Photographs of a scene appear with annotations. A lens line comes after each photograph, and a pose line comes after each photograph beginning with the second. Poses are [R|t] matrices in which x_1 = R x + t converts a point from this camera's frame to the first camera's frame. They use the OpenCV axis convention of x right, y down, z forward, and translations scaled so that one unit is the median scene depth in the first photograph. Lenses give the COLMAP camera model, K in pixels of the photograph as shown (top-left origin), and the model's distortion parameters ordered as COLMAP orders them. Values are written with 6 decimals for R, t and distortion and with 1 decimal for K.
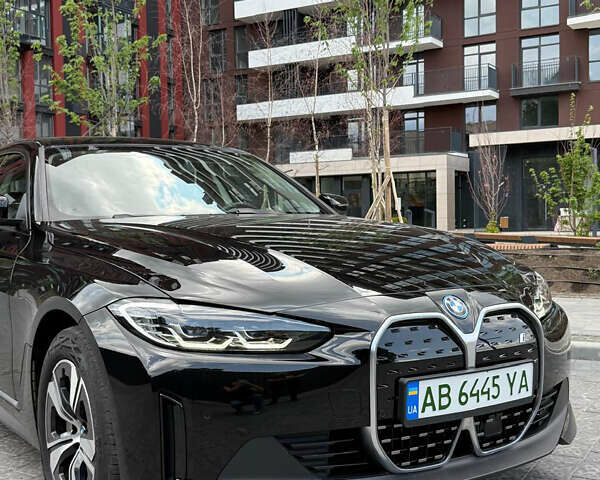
lens RADIAL K [[792.6, 0, 300.1], [0, 792.6, 240.6], [0, 0, 1]] dist [0.033968, 0.000000]
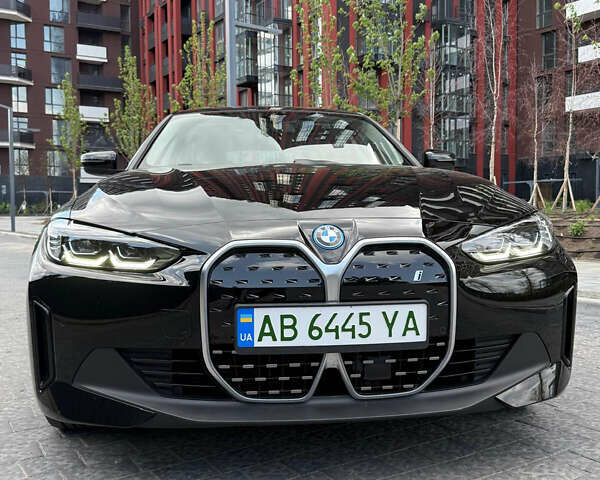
lens RADIAL K [[659.3, 0, 298.8], [0, 659.3, 239.0], [0, 0, 1]] dist [0.053863, 0.000000]
pose [[0.883790, 0.021340, -0.467398, 0.520848], [-0.010349, 0.999607, 0.026071, 0.065556], [0.467770, -0.018204, 0.883663, 0.293467]]
